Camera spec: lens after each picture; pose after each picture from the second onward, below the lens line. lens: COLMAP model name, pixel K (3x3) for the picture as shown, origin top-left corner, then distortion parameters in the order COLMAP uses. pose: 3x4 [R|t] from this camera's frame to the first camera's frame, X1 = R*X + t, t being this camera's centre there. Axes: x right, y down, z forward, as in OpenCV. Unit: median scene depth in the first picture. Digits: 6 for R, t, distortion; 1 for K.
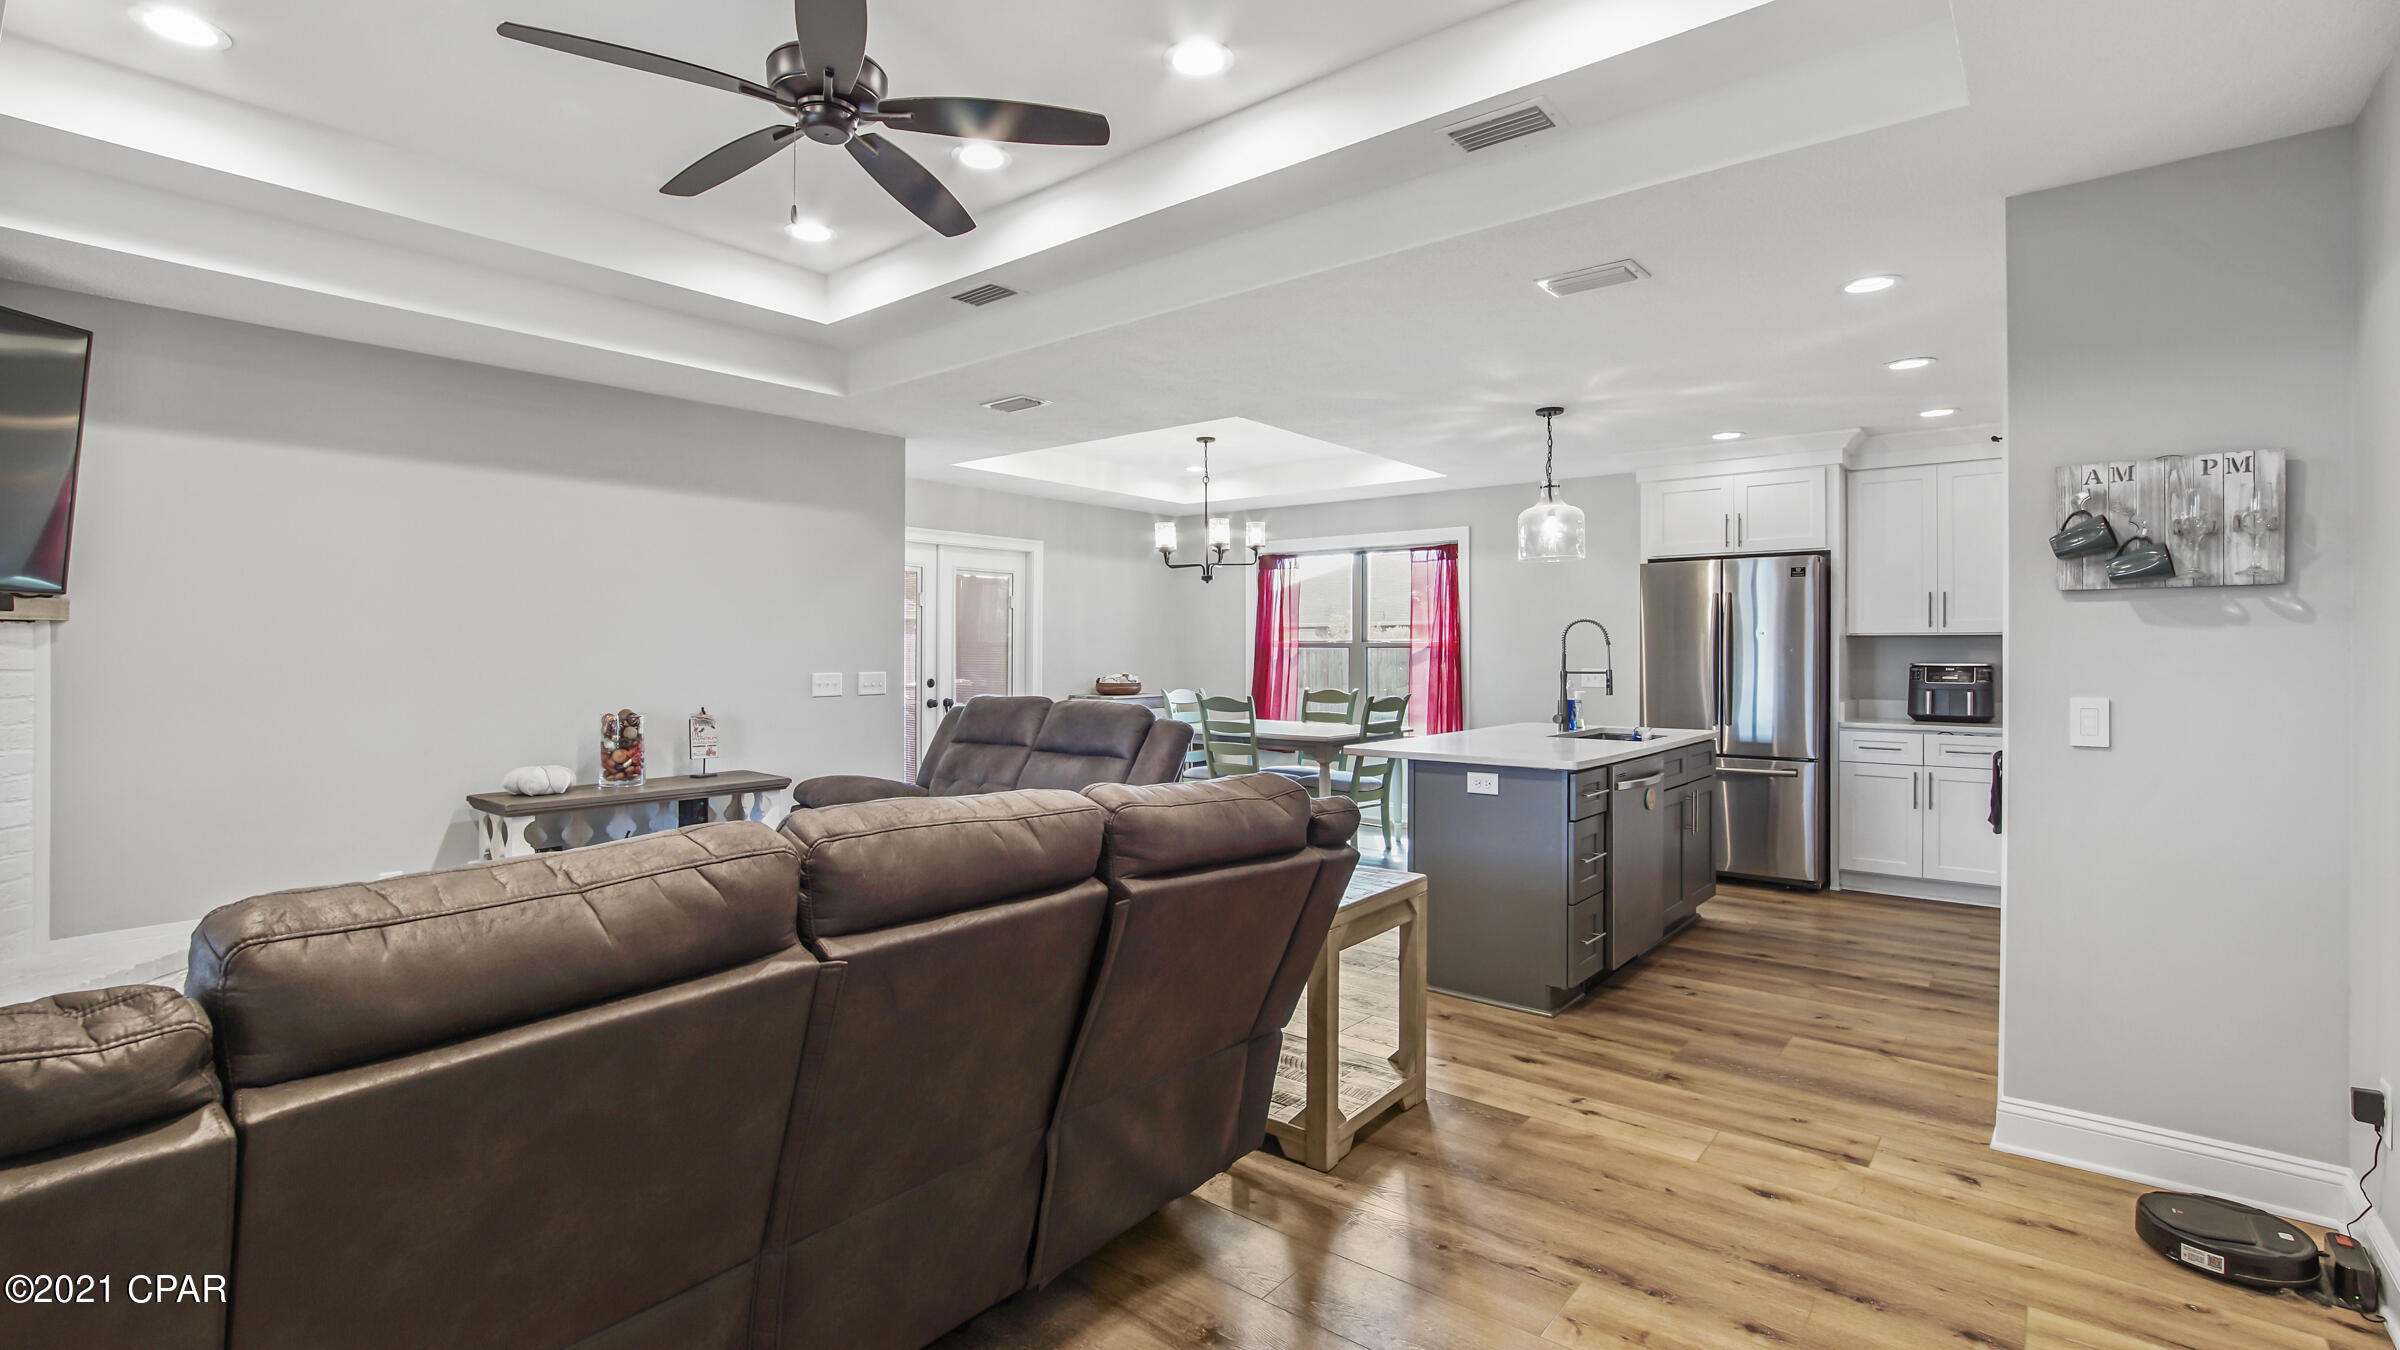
lens RADIAL K [[1099.7, 0, 1196.9], [0, 1099.7, 658.8], [0, 0, 1]] dist [-0.016456, 0.004194]
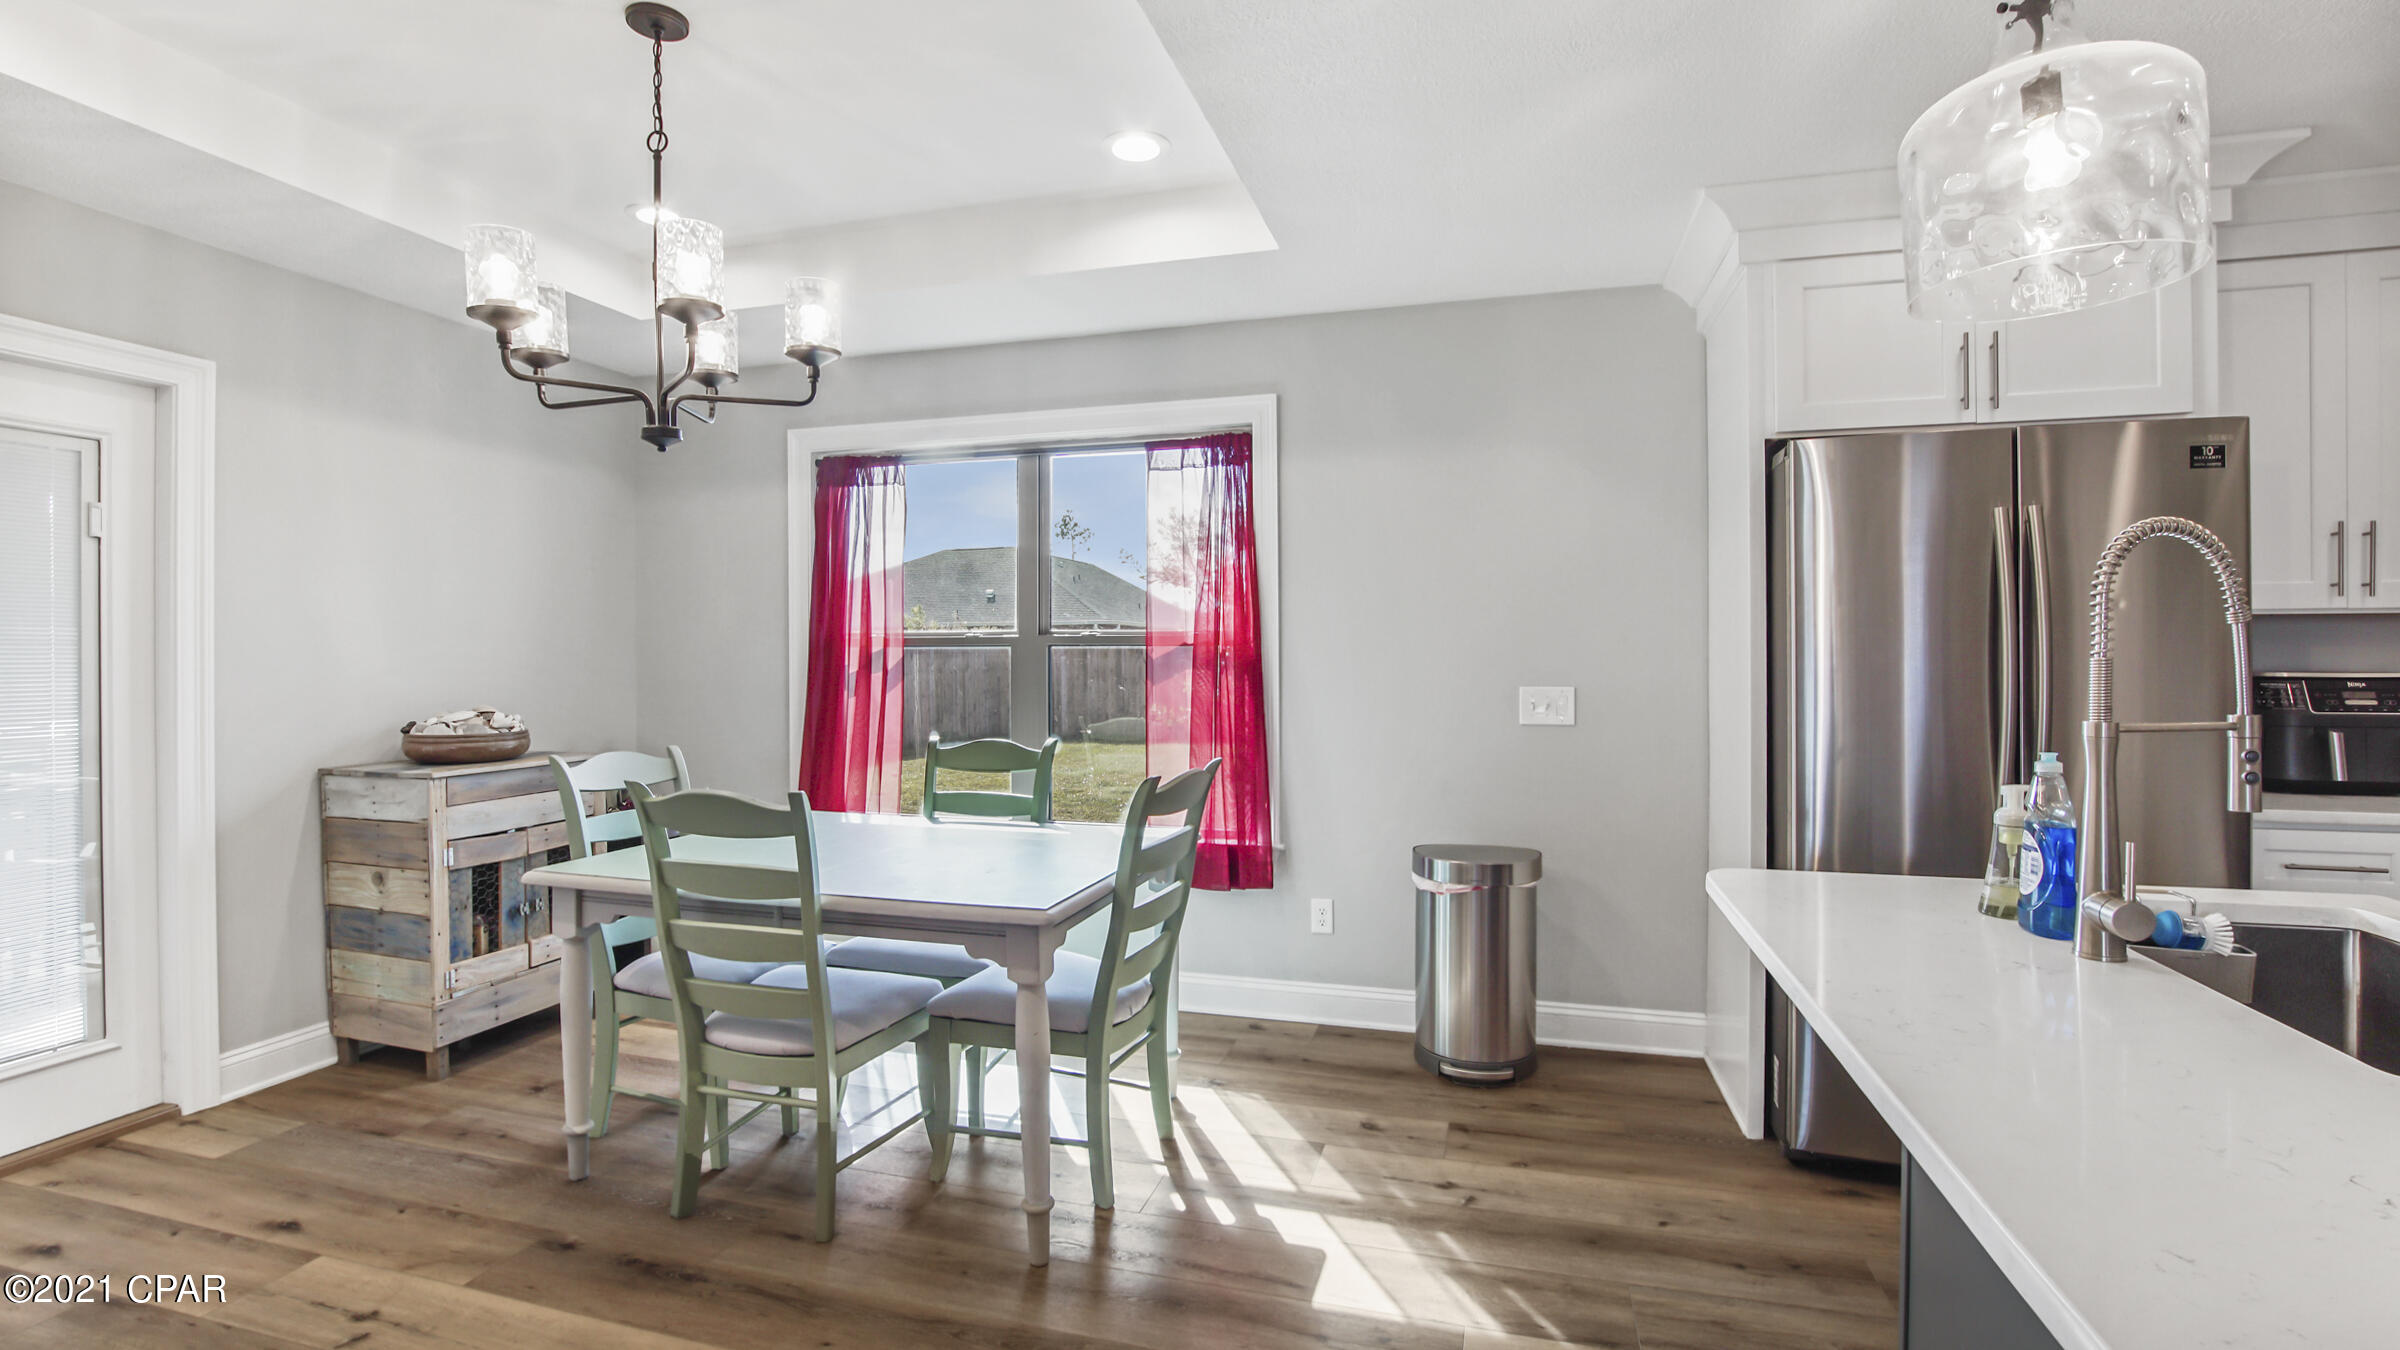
lens RADIAL K [[1099.7, 0, 1183.5], [0, 1099.7, 659.5], [0, 0, 1]] dist [-0.016456, 0.004194]
pose [[0.927016, -0.003602, 0.375004, 0.027173], [0.005652, 0.999974, -0.004366, -0.002359], [-0.374978, 0.006167, 0.927013, 0.550153]]
